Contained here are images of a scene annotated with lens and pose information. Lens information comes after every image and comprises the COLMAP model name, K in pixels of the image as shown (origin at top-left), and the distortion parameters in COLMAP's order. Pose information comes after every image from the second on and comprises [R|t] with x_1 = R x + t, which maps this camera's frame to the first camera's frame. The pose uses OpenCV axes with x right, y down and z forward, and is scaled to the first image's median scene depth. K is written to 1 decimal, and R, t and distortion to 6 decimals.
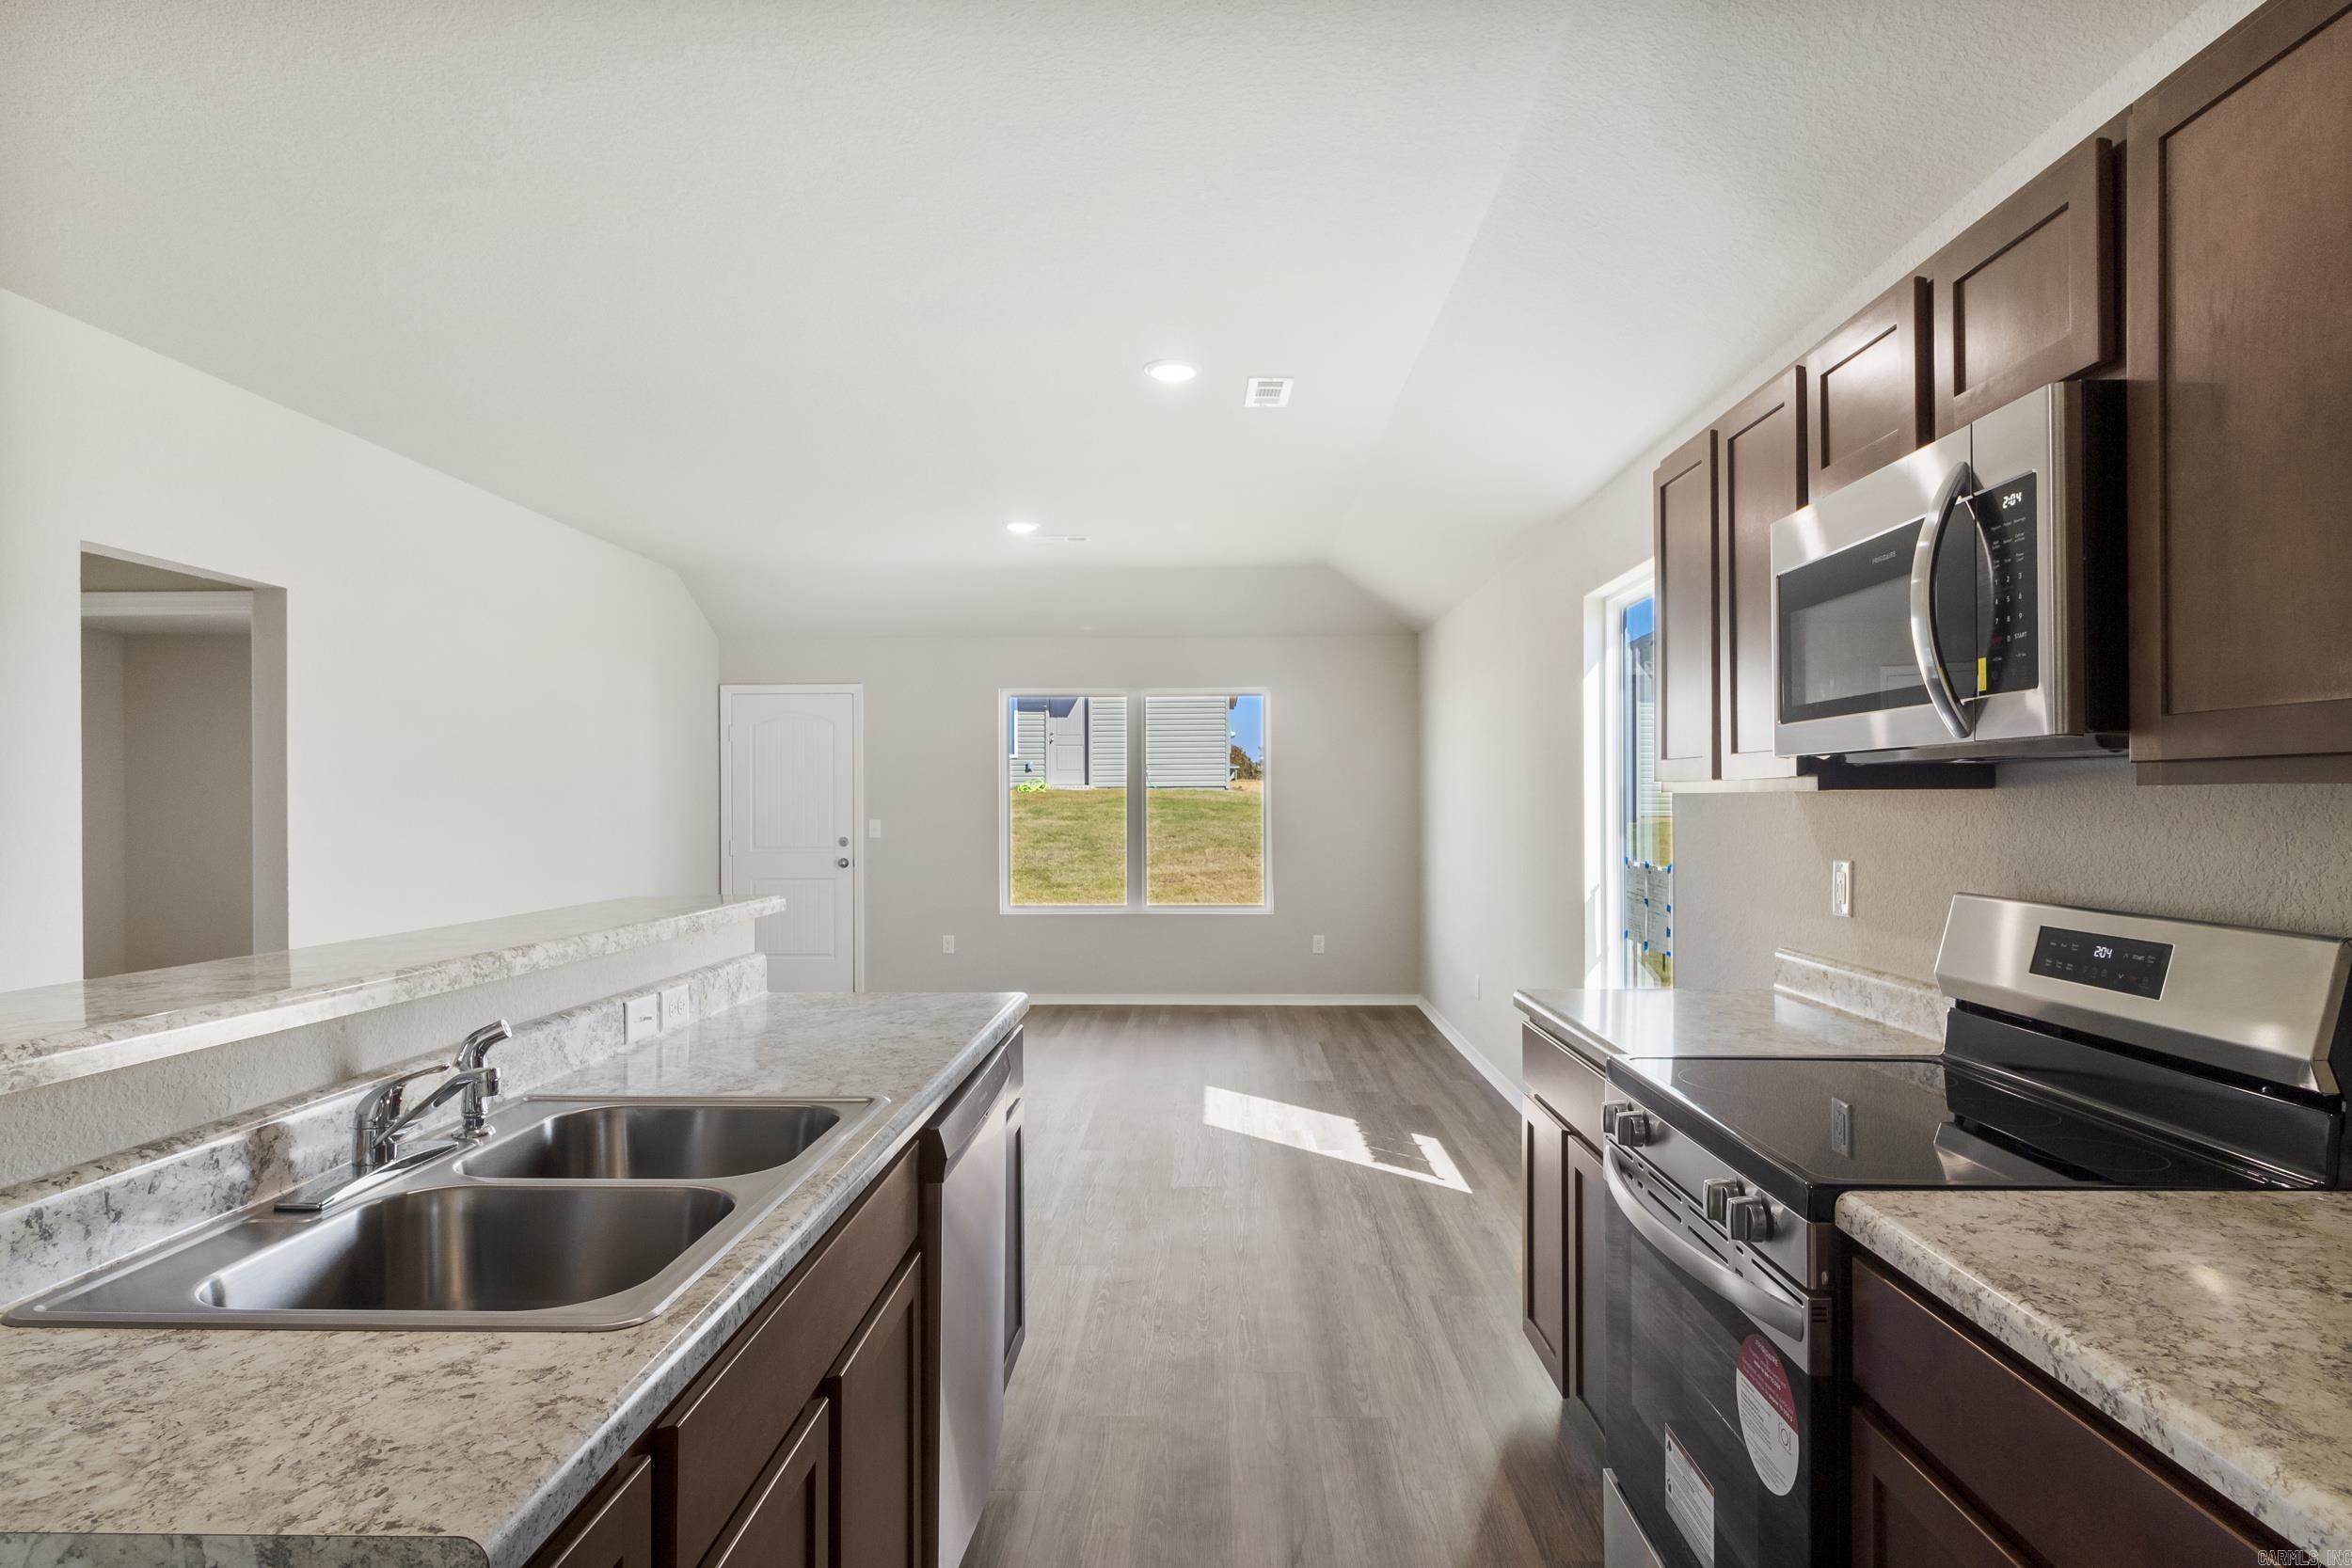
lens RADIAL K [[1287.6, 0, 1190.3], [0, 1287.6, 801.0], [0, 0, 1]] dist [0.002248, 0.002042]
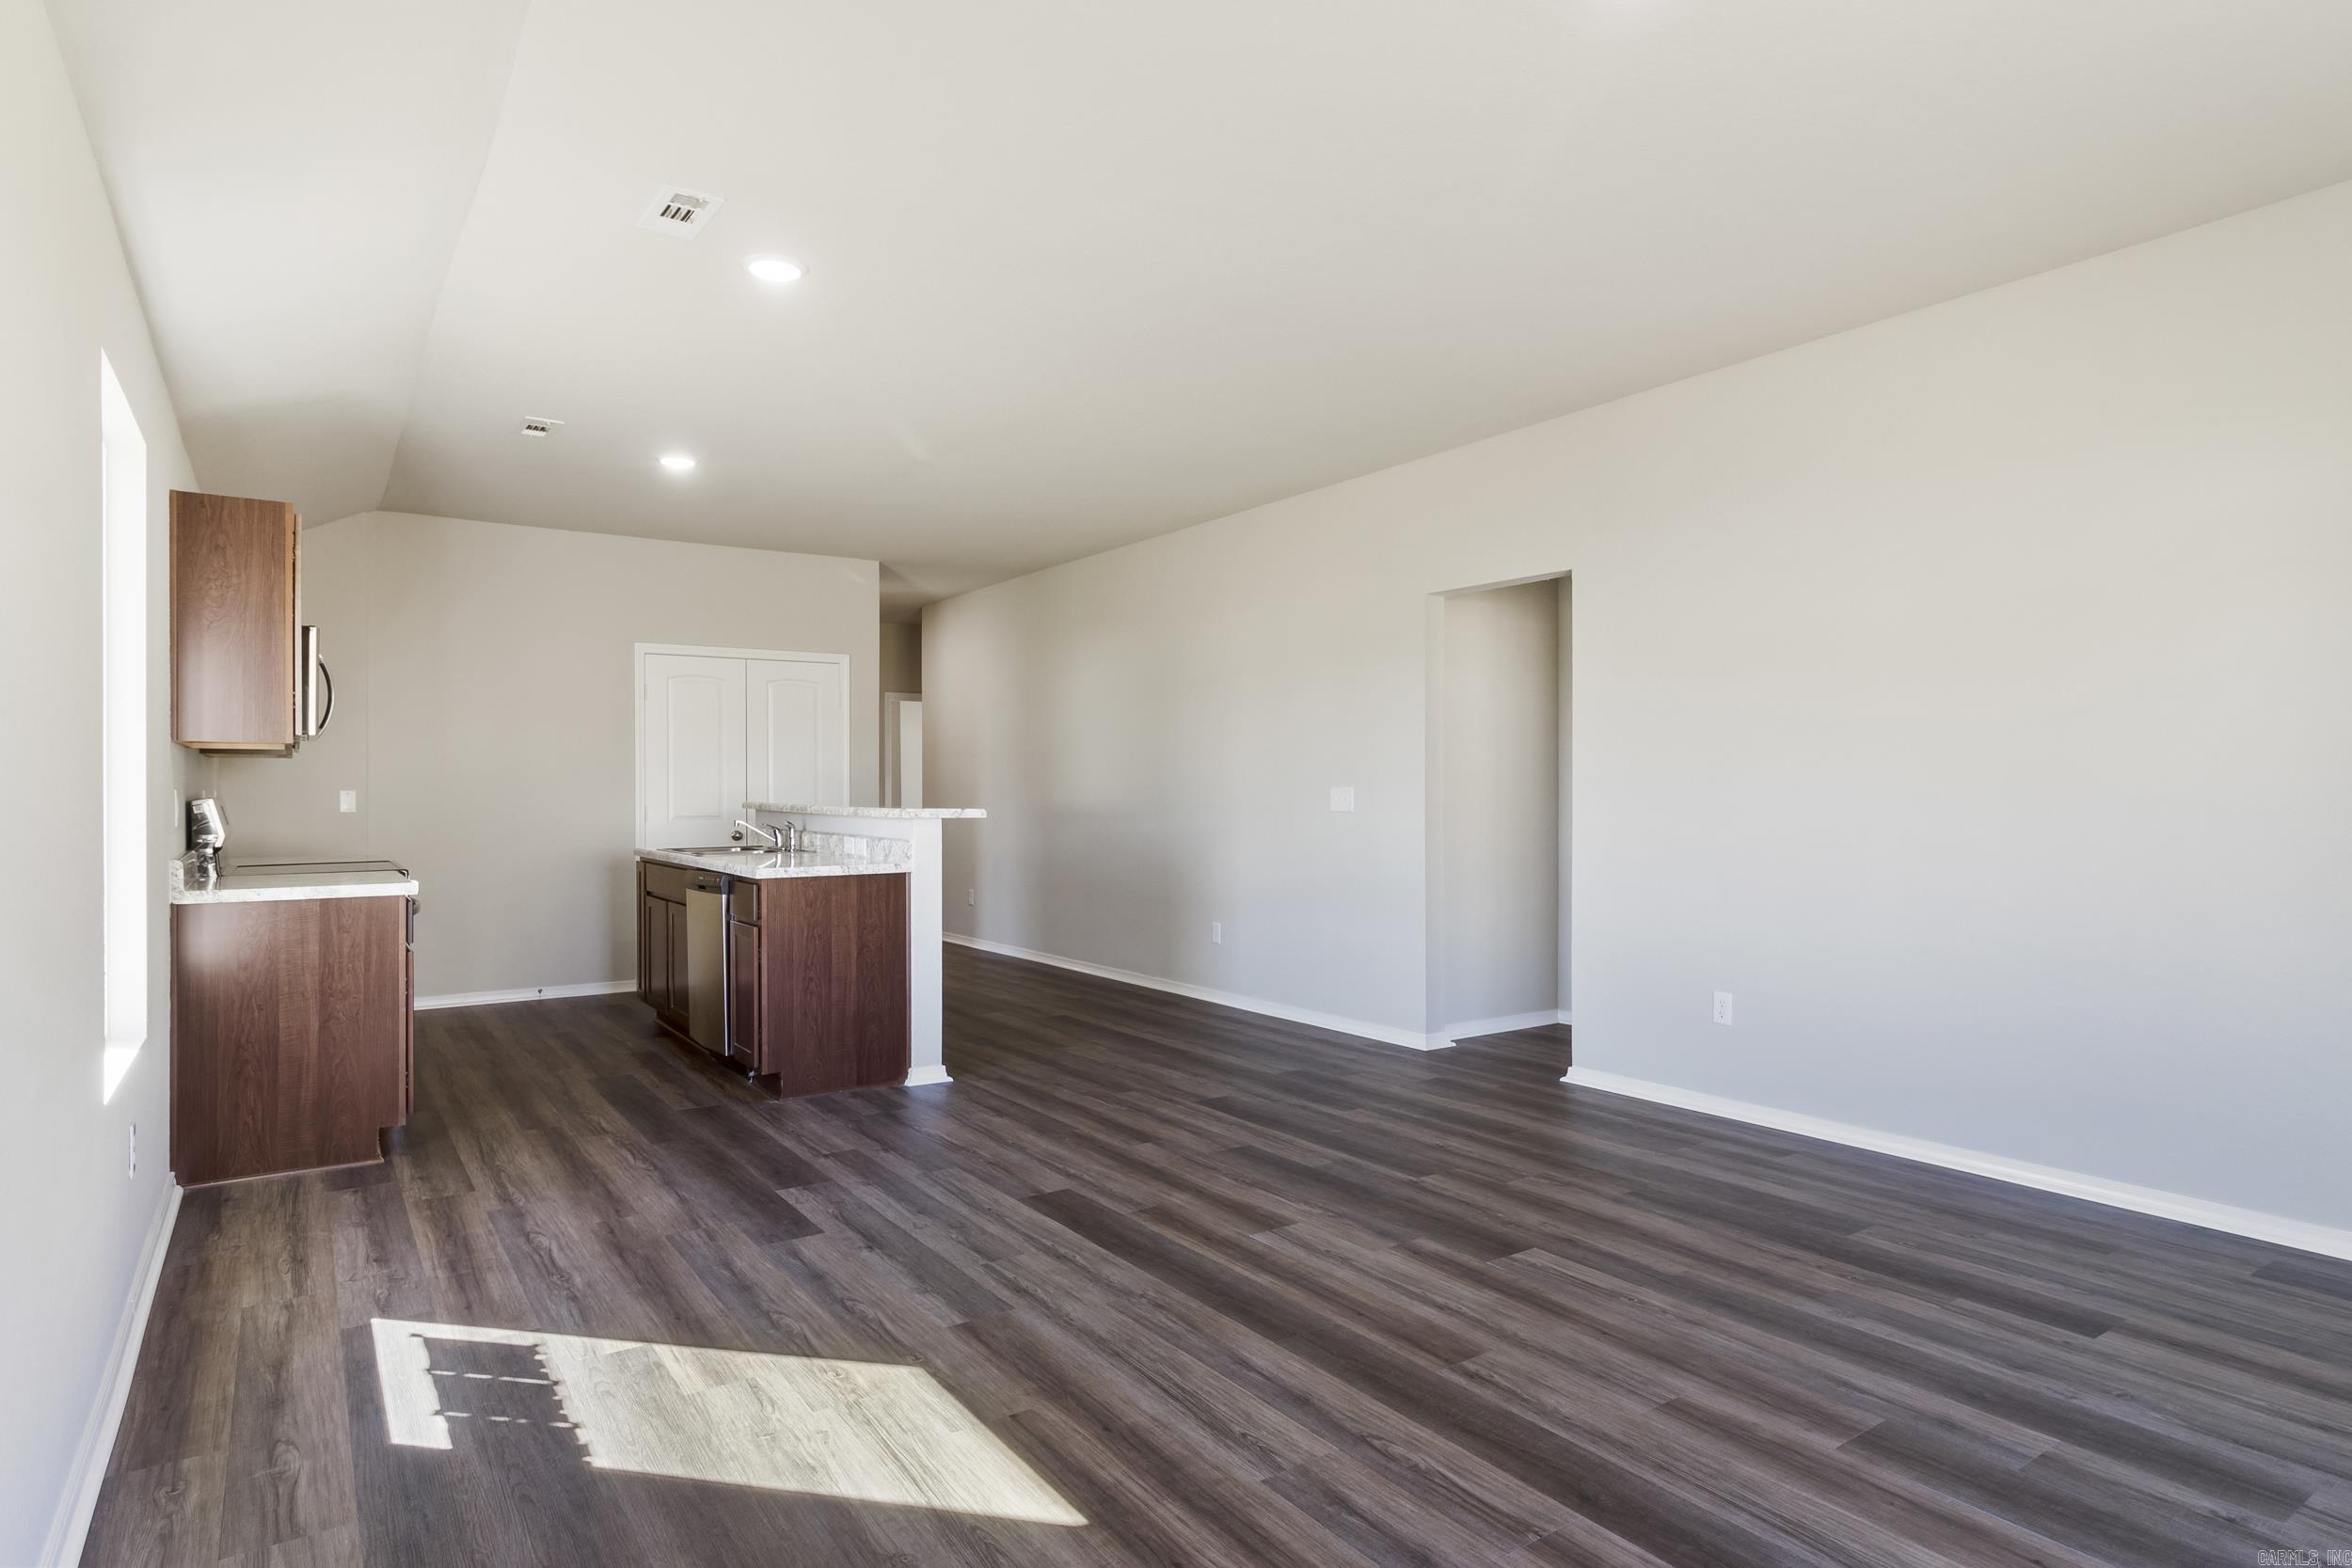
lens RADIAL K [[1287.6, 0, 1199.2], [0, 1287.6, 788.6], [0, 0, 1]] dist [0.002248, 0.002042]
pose [[-0.805348, 0.003804, -0.592790, 0.144715], [0.004484, 0.999990, 0.000326, 0.016677], [0.592785, -0.002396, -0.805357, 0.964246]]
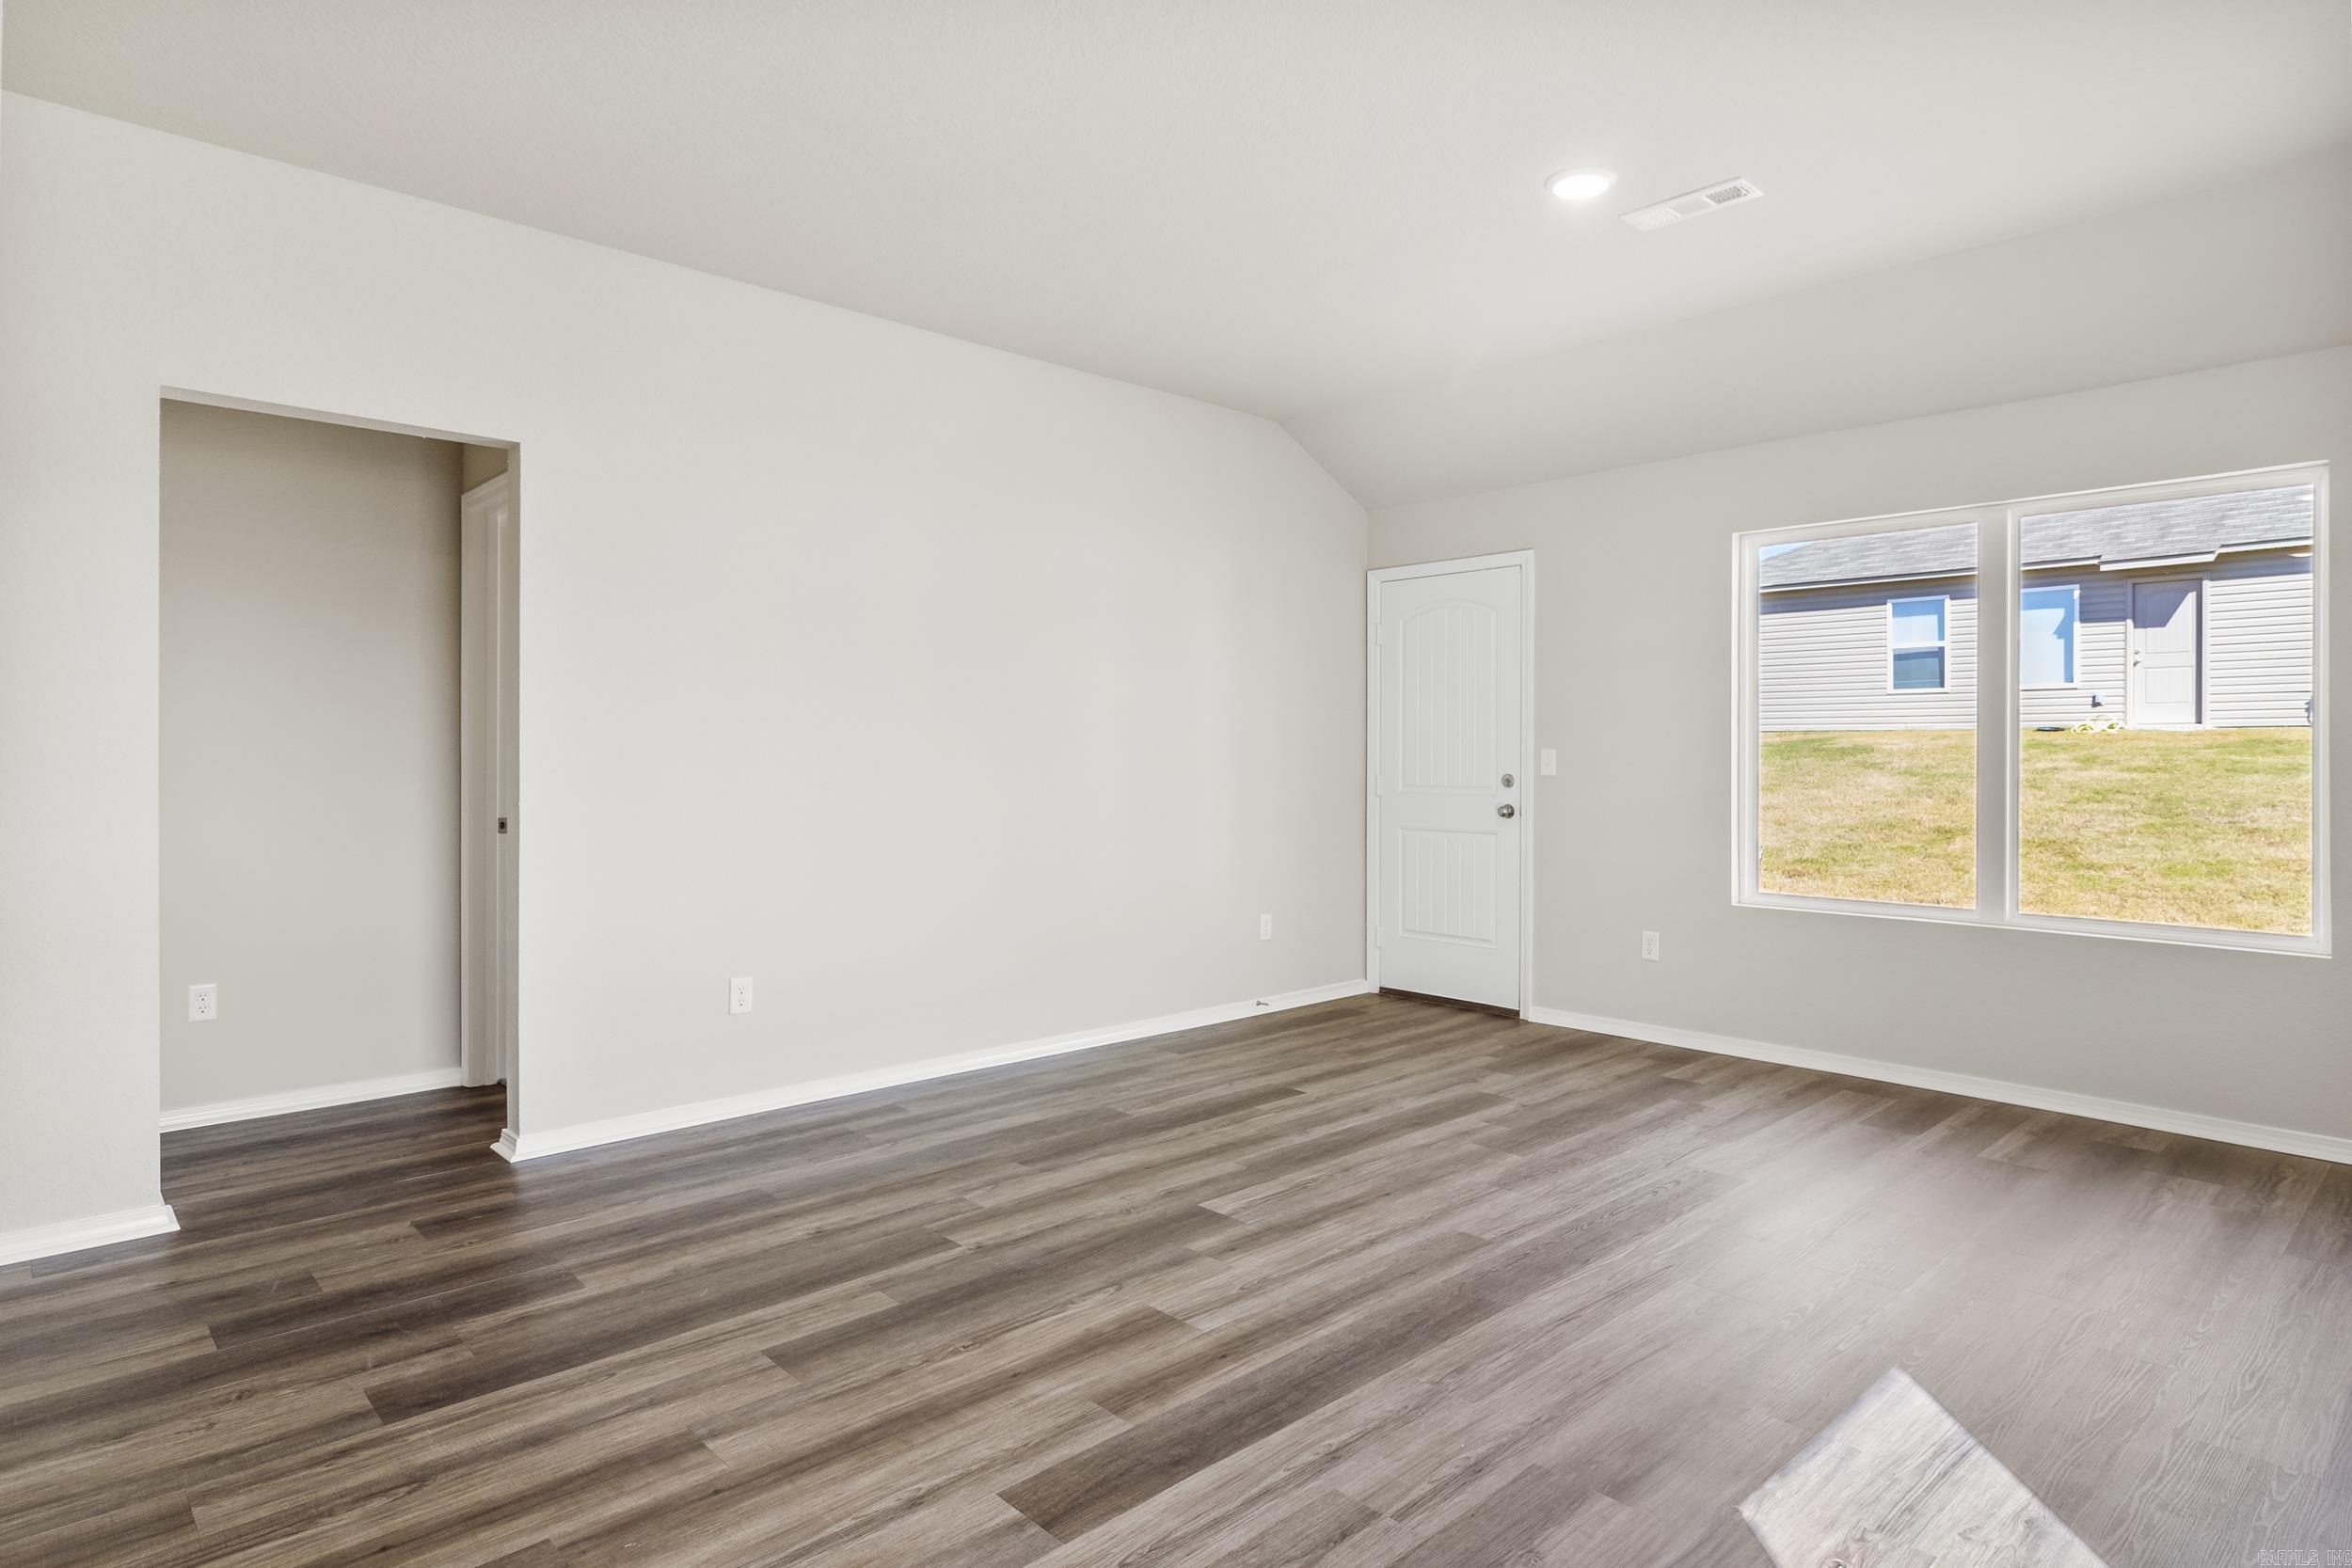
lens RADIAL K [[1287.6, 0, 1186.6], [0, 1287.6, 771.6], [0, 0, 1]] dist [0.002248, 0.002042]
pose [[0.700249, 0.013103, -0.713779, 0.107661], [-0.004312, 0.999891, 0.014125, 0.018293], [0.713886, -0.006813, 0.700229, 0.404740]]
